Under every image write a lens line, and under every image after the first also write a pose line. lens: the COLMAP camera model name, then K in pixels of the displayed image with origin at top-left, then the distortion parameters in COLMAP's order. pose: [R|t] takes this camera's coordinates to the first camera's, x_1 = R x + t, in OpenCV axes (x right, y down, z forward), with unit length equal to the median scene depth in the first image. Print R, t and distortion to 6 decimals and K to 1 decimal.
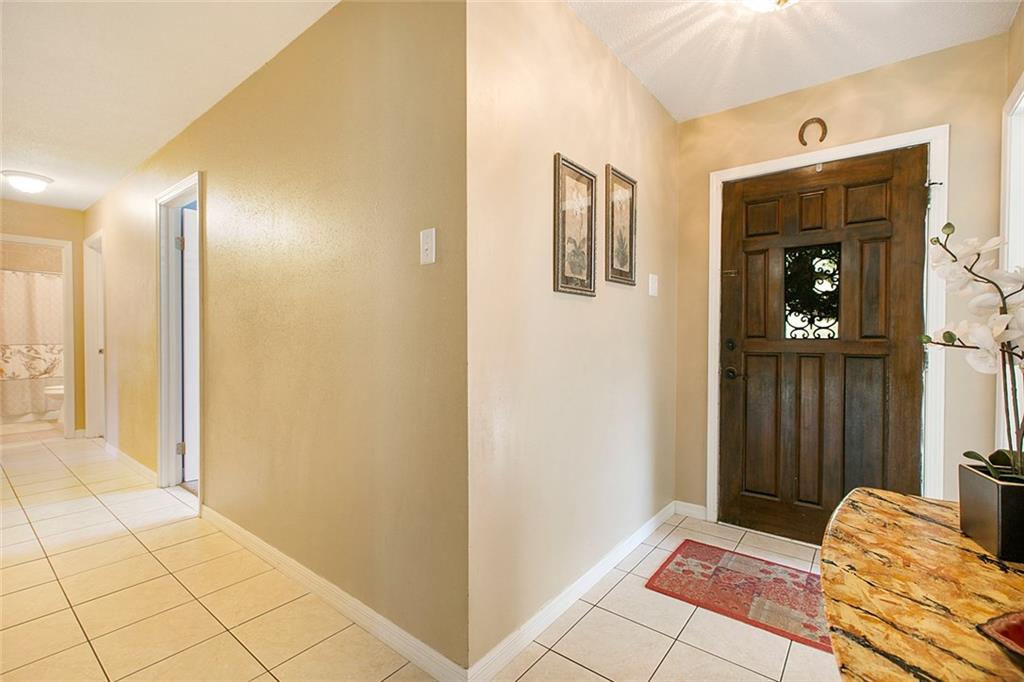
lens RADIAL K [[460.6, 0, 511.6], [0, 460.6, 338.0], [0, 0, 1]] dist [0.000485, 0.000069]
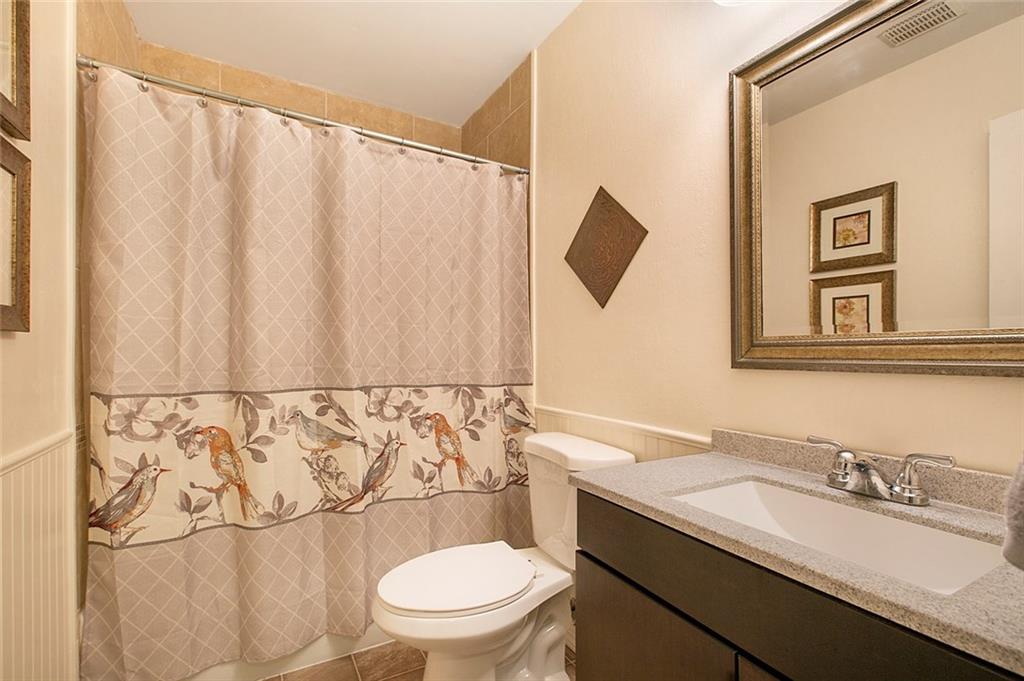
lens RADIAL K [[460.6, 0, 512.4], [0, 460.6, 347.4], [0, 0, 1]] dist [0.000485, 0.000069]
pose [[0.925508, -0.003091, -0.378715, -0.834374], [-0.003303, 0.999863, -0.016235, -0.006583], [0.378713, 0.016276, 0.925371, 0.784546]]
